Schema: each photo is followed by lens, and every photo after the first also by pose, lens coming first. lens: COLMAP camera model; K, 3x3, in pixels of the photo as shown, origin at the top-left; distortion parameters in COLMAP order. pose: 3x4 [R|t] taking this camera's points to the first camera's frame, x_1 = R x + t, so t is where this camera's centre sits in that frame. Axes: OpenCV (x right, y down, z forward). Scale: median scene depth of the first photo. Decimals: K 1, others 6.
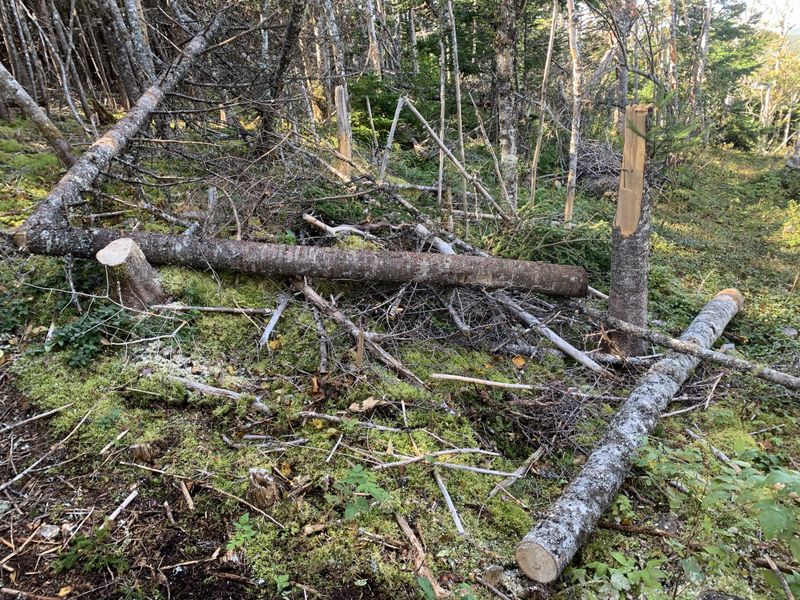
lens RADIAL K [[630.0, 0, 399.5], [0, 630.0, 289.3], [0, 0, 1]] dist [0.010668, 0.011769]
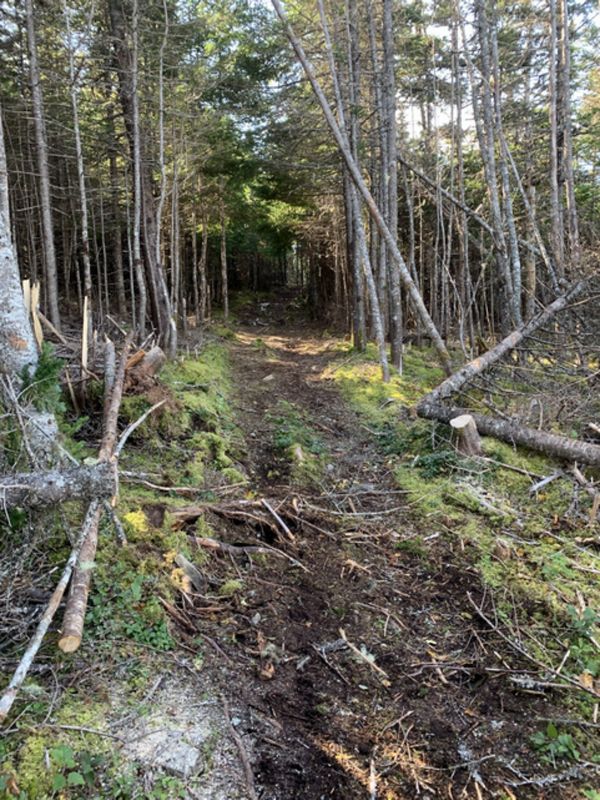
lens RADIAL K [[608.9, 0, 300.0], [0, 608.9, 400.0], [0, 0, 1]] dist [0.005355, 0.000490]
pose [[0.744813, 0.144670, -0.651402, 0.287135], [-0.269740, 0.958174, -0.095620, 0.158567], [0.610323, 0.246928, 0.752684, -0.511318]]
